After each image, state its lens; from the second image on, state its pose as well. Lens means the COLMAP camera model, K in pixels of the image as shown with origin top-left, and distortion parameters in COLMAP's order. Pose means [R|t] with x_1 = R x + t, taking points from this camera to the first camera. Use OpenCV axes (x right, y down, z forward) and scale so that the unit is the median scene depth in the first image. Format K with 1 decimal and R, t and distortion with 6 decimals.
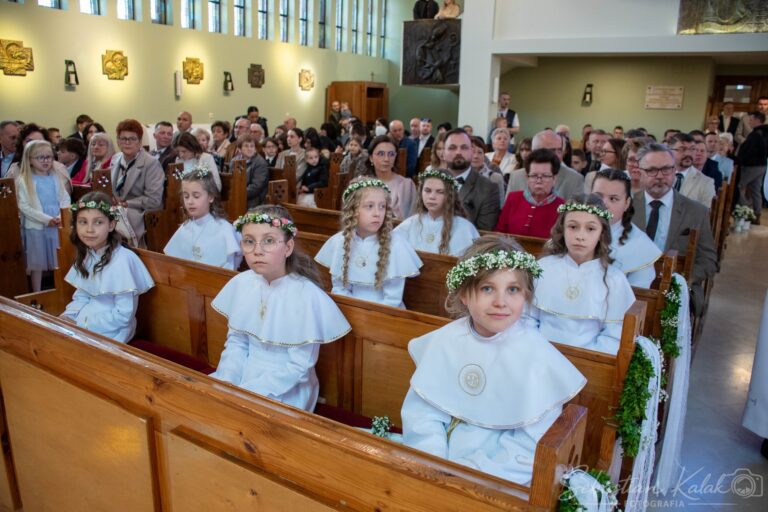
lens RADIAL K [[605.2, 0, 384.0], [0, 605.2, 256.0], [0, 0, 1]] dist [-0.151698, 0.114418]
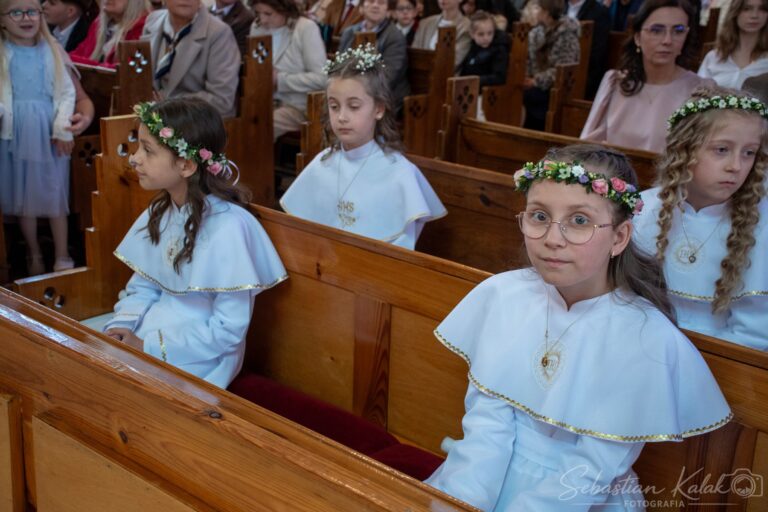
lens RADIAL K [[980.8, 0, 384.0], [0, 980.8, 256.0], [0, 0, 1]] dist [0.109229, 0.009243]
pose [[0.989547, 0.055129, -0.133254, -0.171989], [-0.046010, 0.996445, 0.070569, -0.032659], [0.136671, -0.063700, 0.988566, 0.132488]]
